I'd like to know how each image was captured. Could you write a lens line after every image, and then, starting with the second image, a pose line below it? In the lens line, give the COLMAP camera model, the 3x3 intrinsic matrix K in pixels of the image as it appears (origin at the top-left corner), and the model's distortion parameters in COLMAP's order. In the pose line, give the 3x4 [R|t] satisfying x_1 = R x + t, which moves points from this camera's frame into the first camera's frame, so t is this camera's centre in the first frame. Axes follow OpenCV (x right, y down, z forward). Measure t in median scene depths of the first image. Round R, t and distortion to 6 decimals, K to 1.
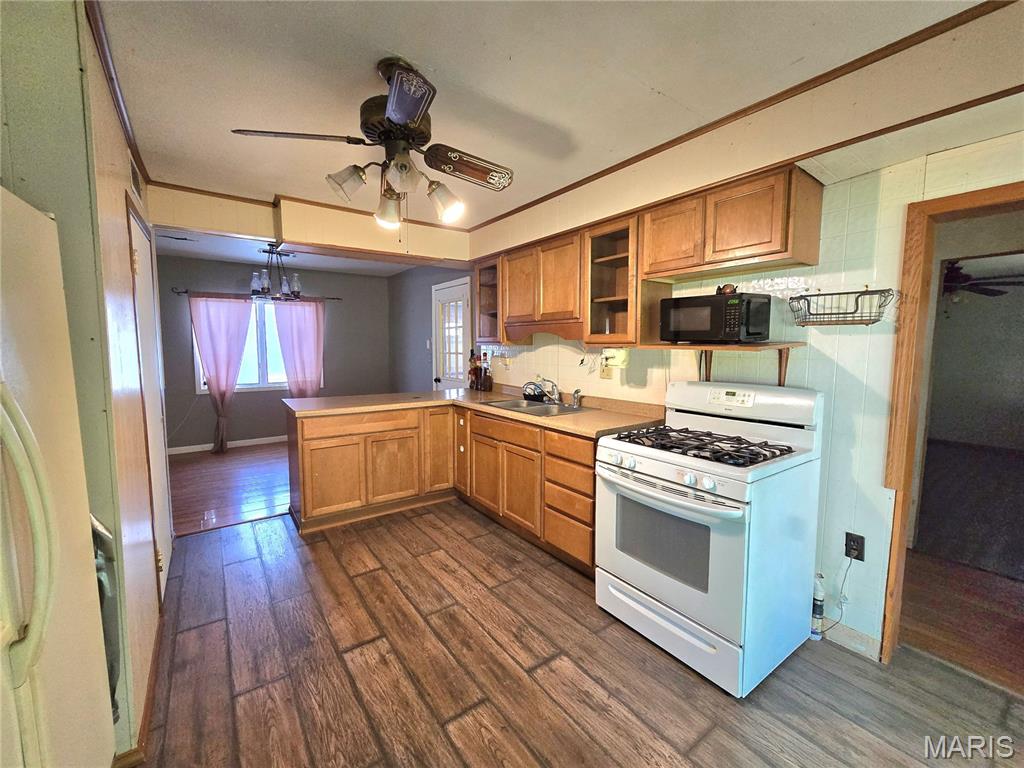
lens RADIAL K [[417.4, 0, 512.0], [0, 417.4, 384.0], [0, 0, 1]] dist [0.002514, -0.007831]
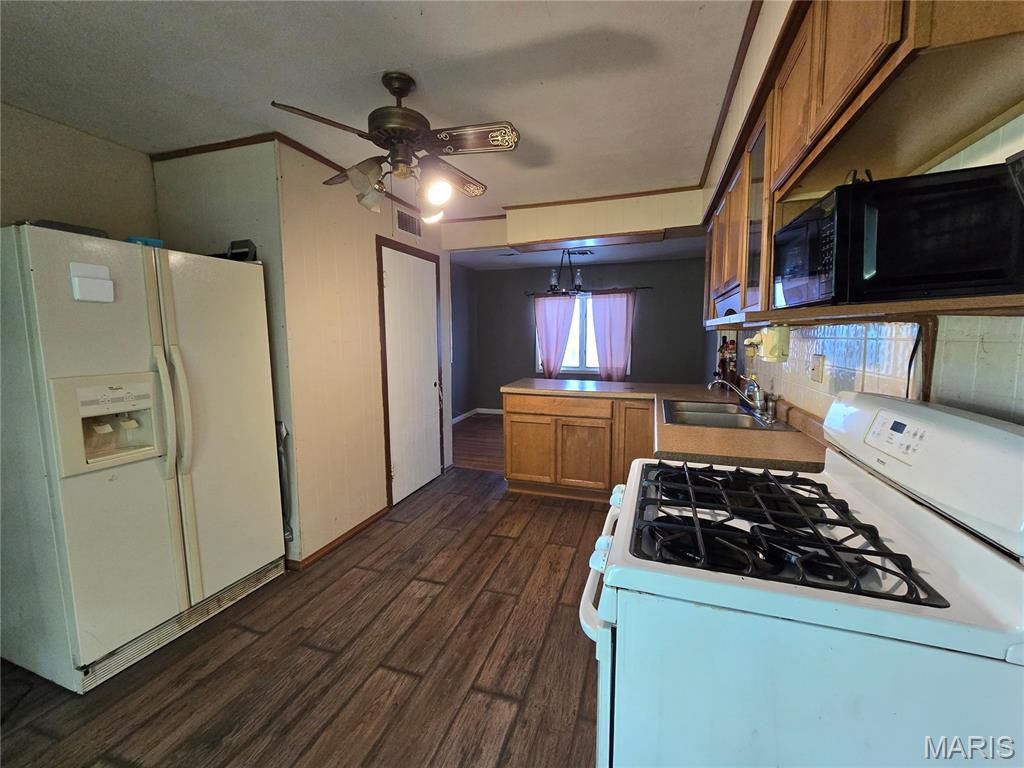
lens RADIAL K [[417.4, 0, 512.0], [0, 417.4, 384.0], [0, 0, 1]] dist [0.002514, -0.007831]
pose [[0.584701, 0.085185, -0.806764, 0.587408], [-0.067413, 0.996134, 0.056322, -0.017057], [0.808443, 0.021455, 0.588183, 0.404685]]
